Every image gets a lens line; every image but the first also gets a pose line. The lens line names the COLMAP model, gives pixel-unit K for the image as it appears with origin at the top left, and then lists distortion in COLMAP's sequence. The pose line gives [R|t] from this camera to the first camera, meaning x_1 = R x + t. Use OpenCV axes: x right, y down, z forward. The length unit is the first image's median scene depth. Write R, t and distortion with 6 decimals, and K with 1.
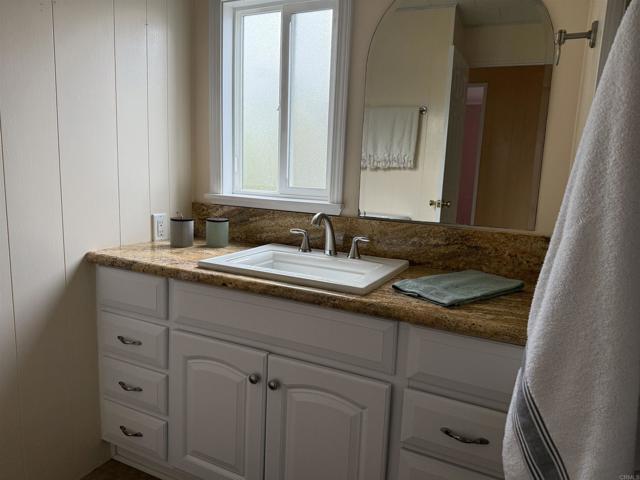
lens RADIAL K [[448.3, 0, 320.0], [0, 448.3, 240.0], [0, 0, 1]] dist [0.097822, -0.132632]
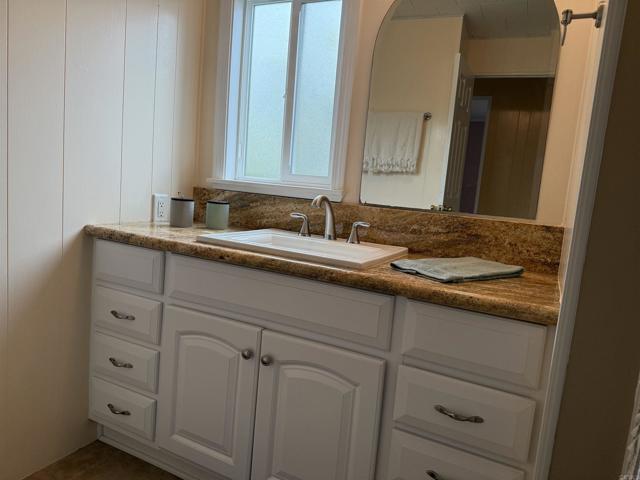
lens RADIAL K [[448.3, 0, 320.0], [0, 448.3, 240.0], [0, 0, 1]] dist [0.097822, -0.132632]
pose [[0.998993, 0.044854, -0.000467, 0.002484], [-0.044844, 0.998421, -0.033832, 0.071889], [-0.001052, 0.033819, 0.999427, 0.005950]]
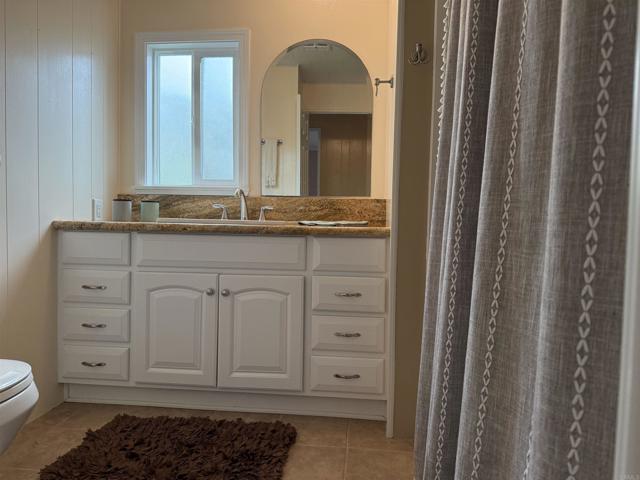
lens RADIAL K [[448.3, 0, 320.0], [0, 448.3, 240.0], [0, 0, 1]] dist [0.097822, -0.132632]
pose [[0.935189, -0.038109, 0.352094, -0.271792], [0.076738, 0.992379, -0.096412, 0.261716], [-0.345736, 0.117182, 0.930986, -0.427204]]
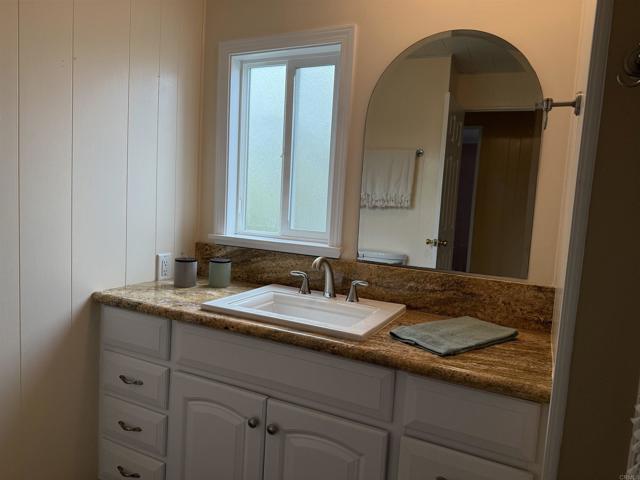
lens RADIAL K [[447.4, 0, 317.6], [0, 447.4, 242.2], [0, 0, 1]] dist [0.105514, -0.162802]
pose [[0.999875, 0.015786, -0.000241, -0.006272], [-0.015771, 0.997959, -0.061879, -0.031042], [-0.000737, 0.061875, 0.998084, -0.033660]]
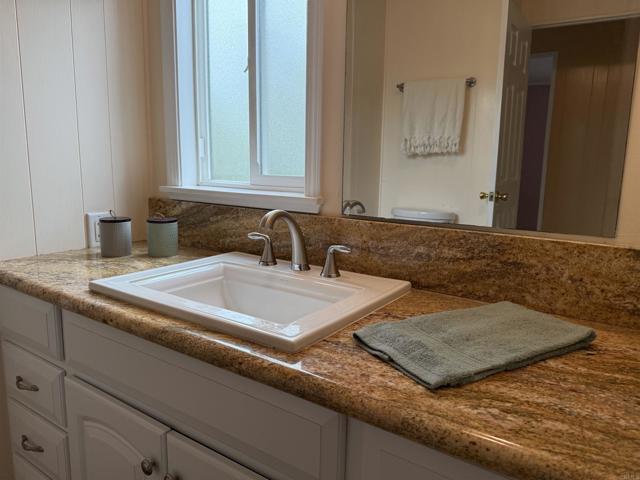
lens RADIAL K [[453.1, 0, 320.0], [0, 453.1, 240.0], [0, 0, 1]] dist [0.006242, -0.003001]
pose [[0.989887, 0.001749, -0.141849, 0.161630], [-0.000573, 0.999965, 0.008332, -0.021037], [0.141859, -0.008166, 0.989853, 0.333602]]
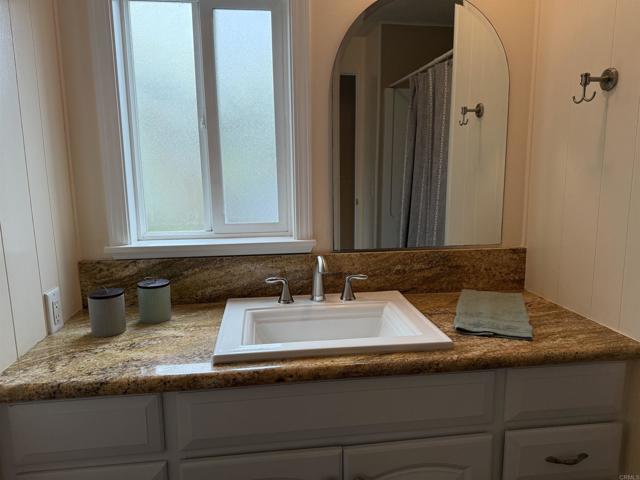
lens RADIAL K [[448.3, 0, 320.0], [0, 448.3, 240.0], [0, 0, 1]] dist [0.097822, -0.132632]
pose [[0.829940, -0.140277, 0.539928, -0.449006], [0.132369, 0.989746, 0.053673, -0.135669], [-0.541921, 0.026924, 0.839998, 0.285077]]
